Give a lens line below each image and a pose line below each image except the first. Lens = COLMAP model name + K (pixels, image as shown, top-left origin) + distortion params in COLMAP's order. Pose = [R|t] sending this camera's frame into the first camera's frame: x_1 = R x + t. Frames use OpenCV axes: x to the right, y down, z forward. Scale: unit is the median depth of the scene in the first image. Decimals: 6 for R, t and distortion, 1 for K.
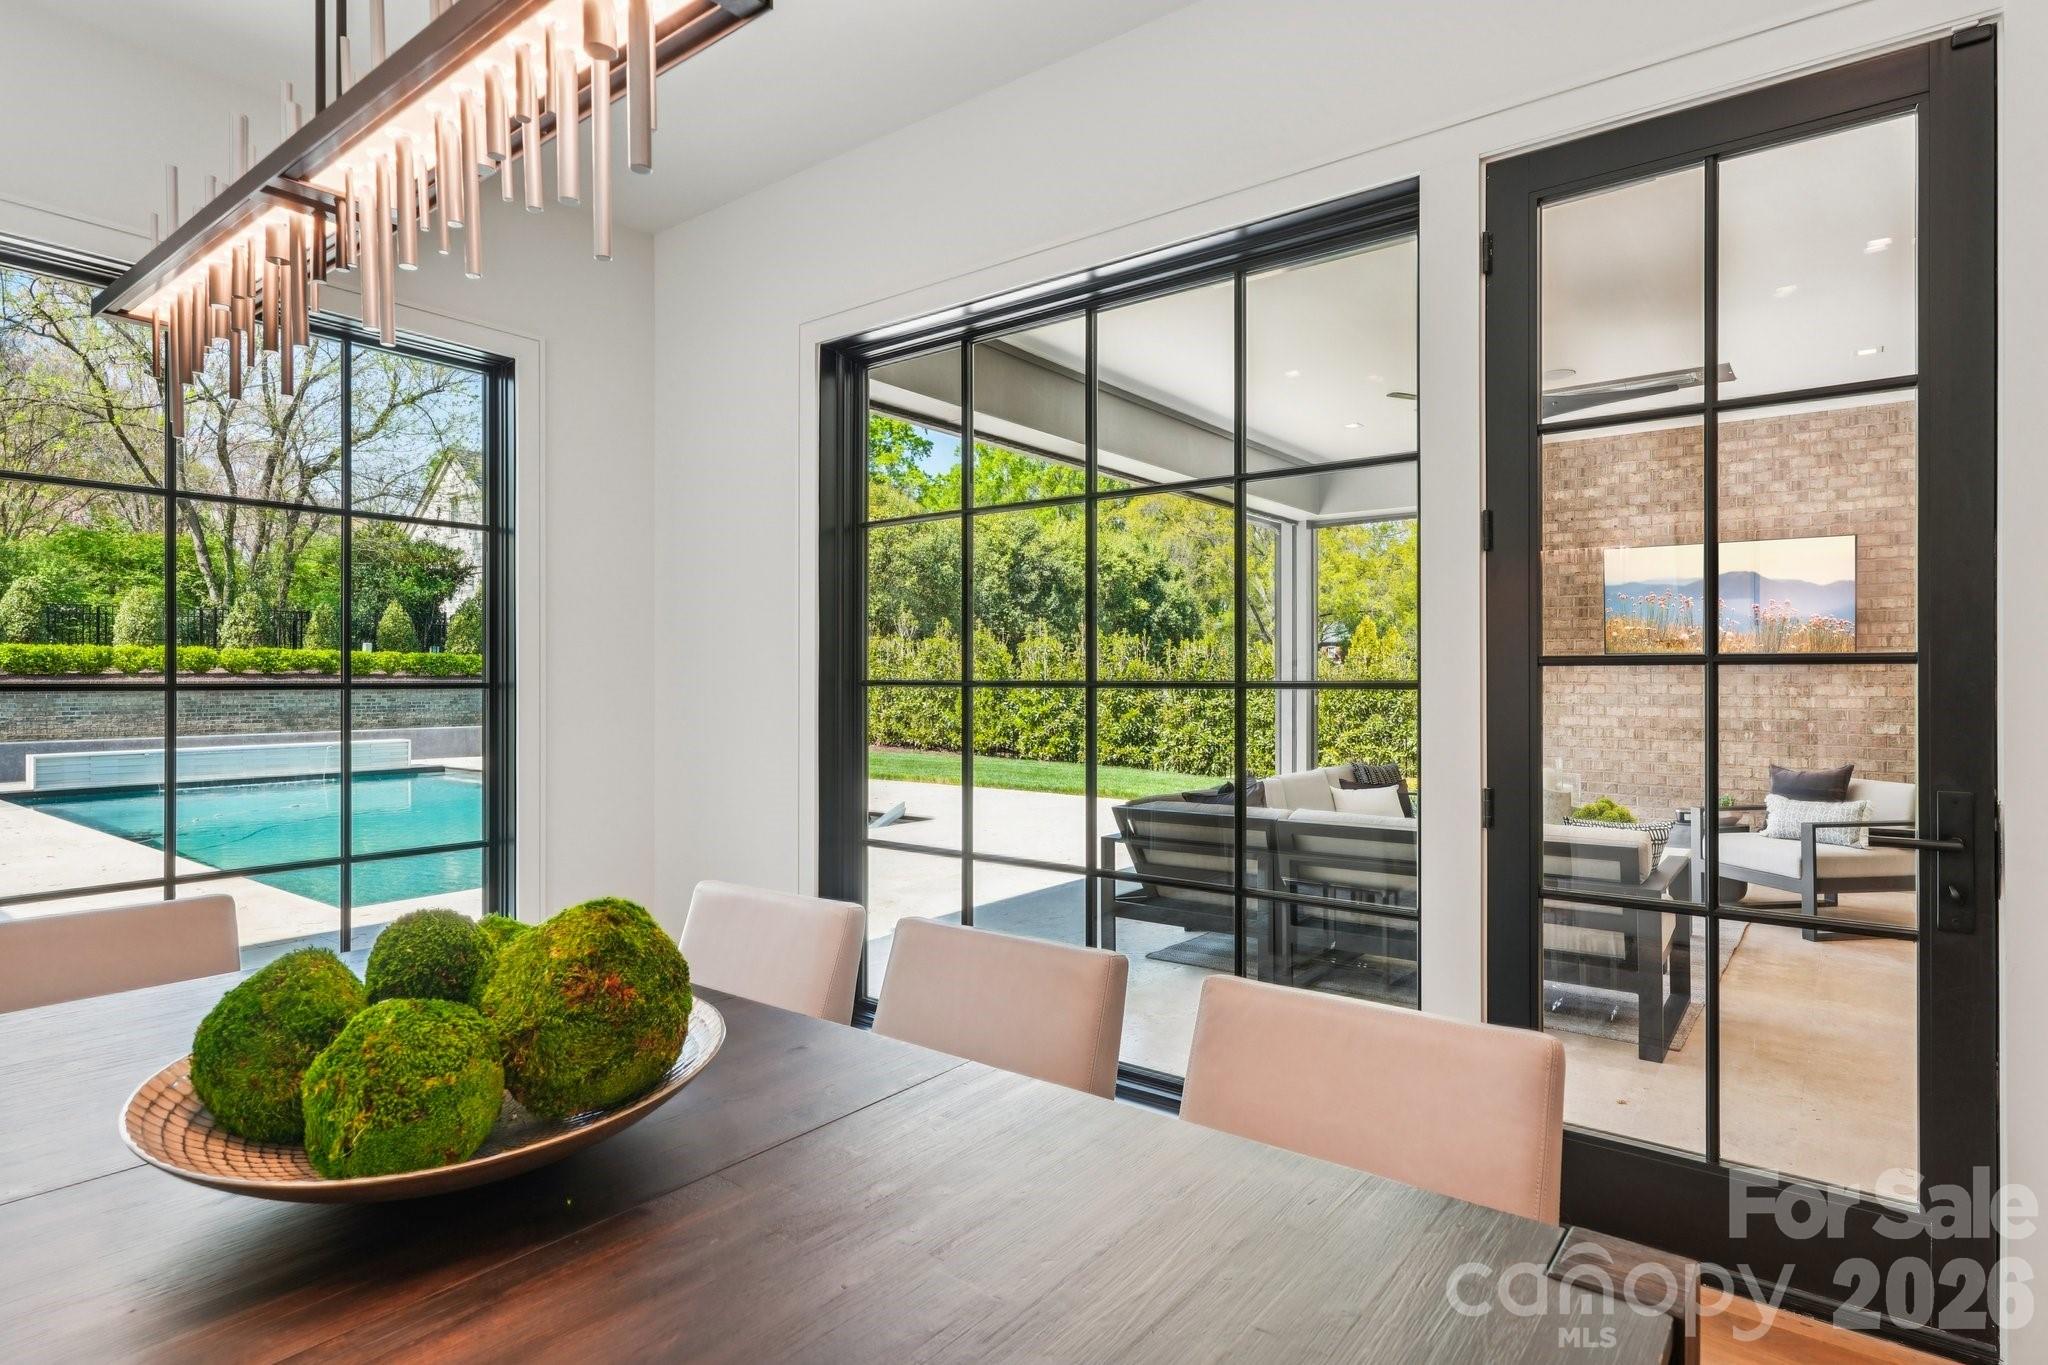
lens RADIAL K [[1071.6, 0, 1029.7], [0, 1071.6, 674.9], [0, 0, 1]] dist [-0.006084, 0.002854]
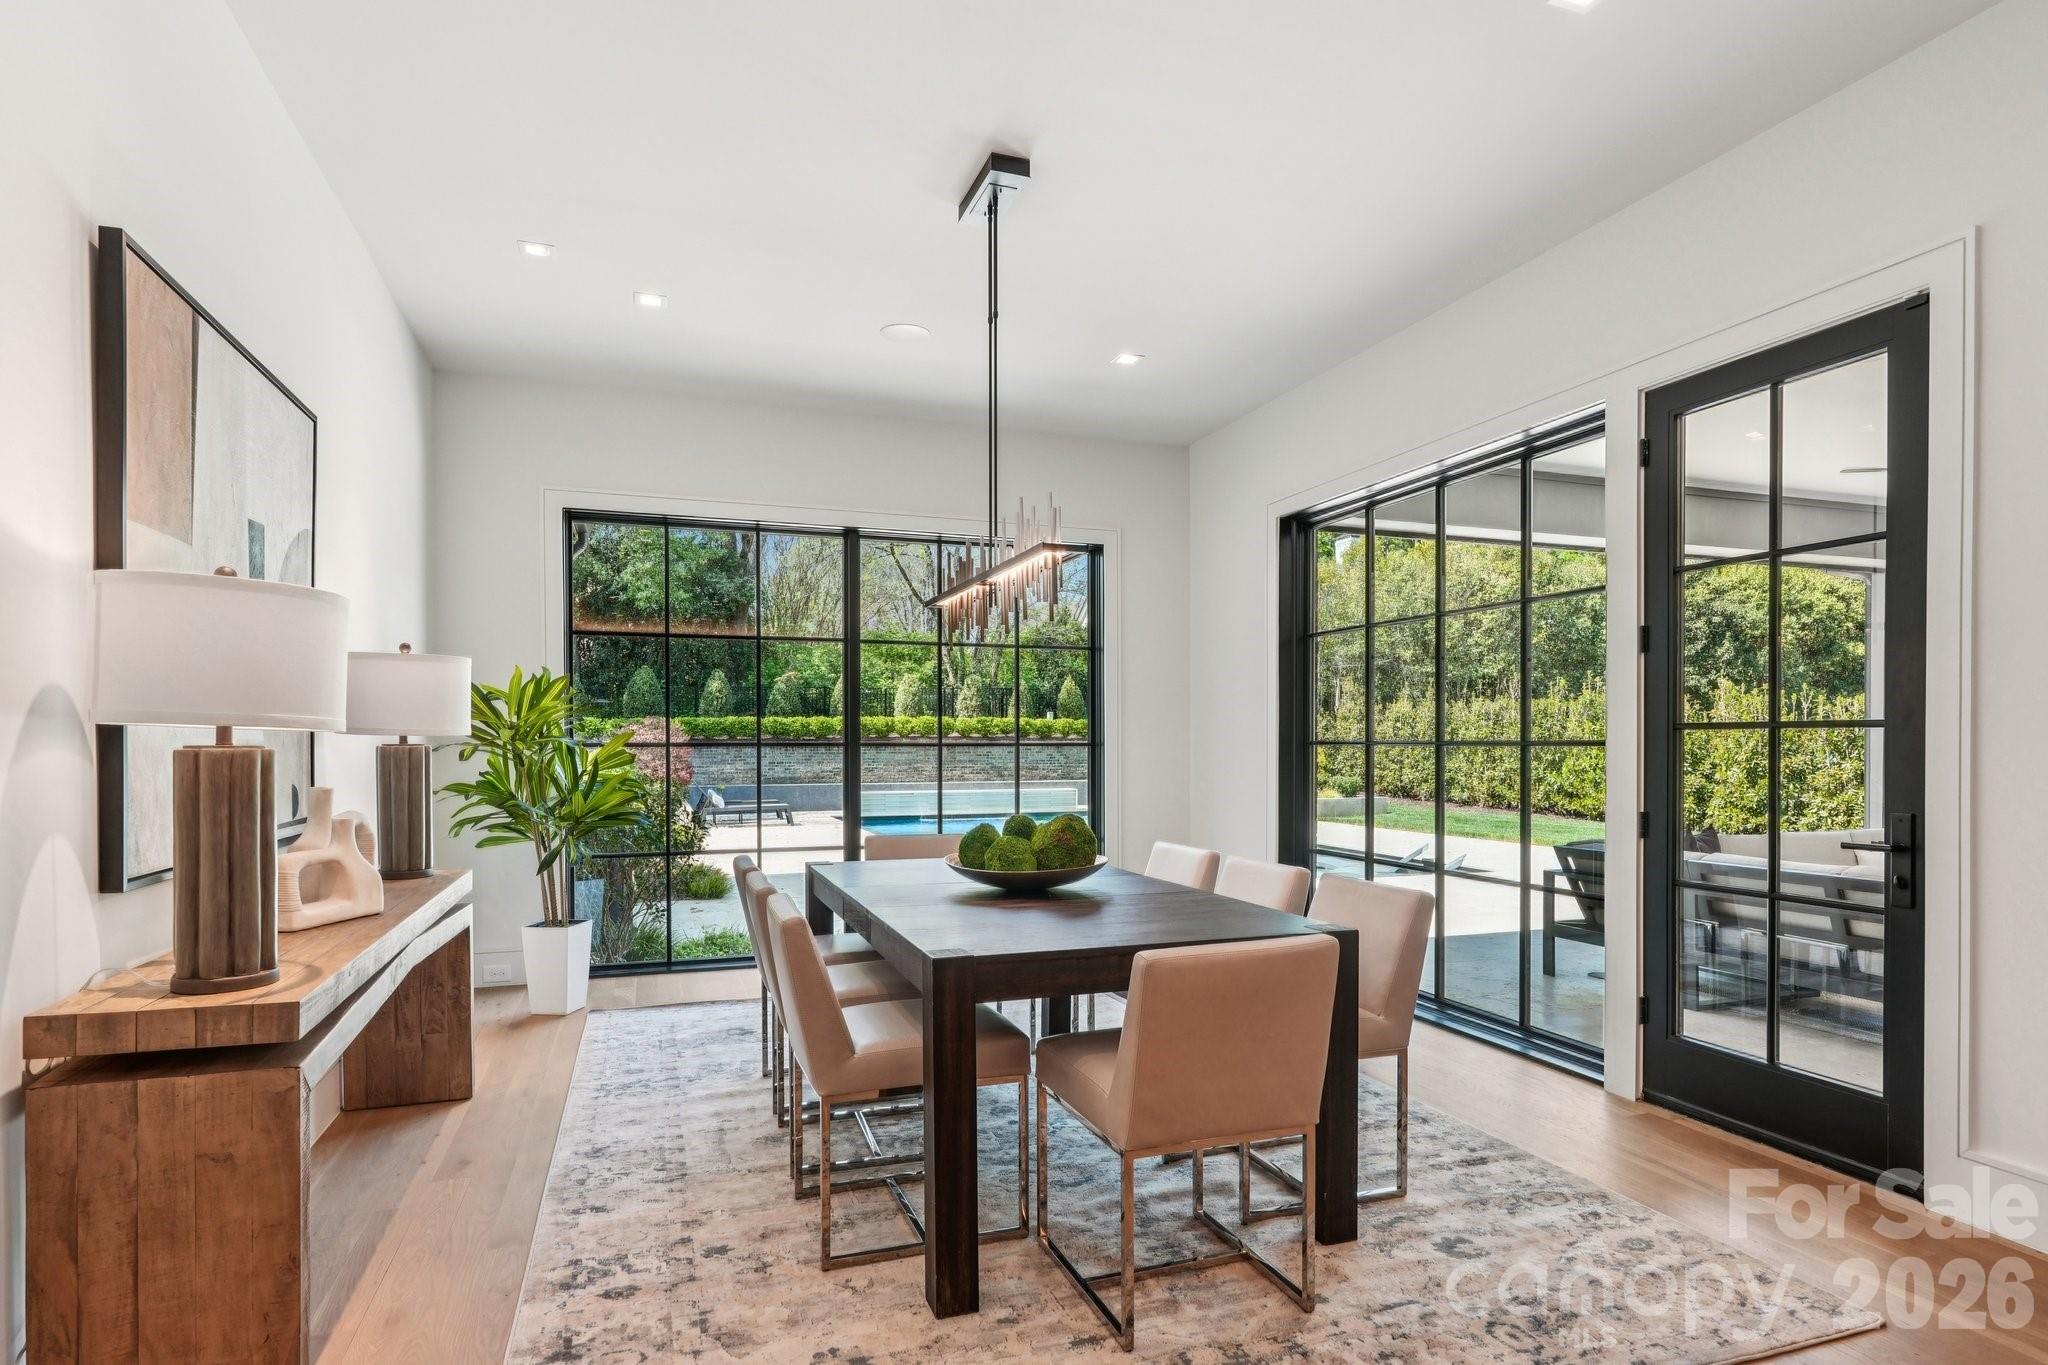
lens RADIAL K [[1071.6, 0, 1023.6], [0, 1071.6, 741.1], [0, 0, 1]] dist [-0.006084, 0.002854]
pose [[0.833993, 0.000071, -0.551775, 0.068956], [0.002037, 0.999993, 0.003207, 0.000111], [0.551771, -0.003799, 0.833987, -0.093744]]
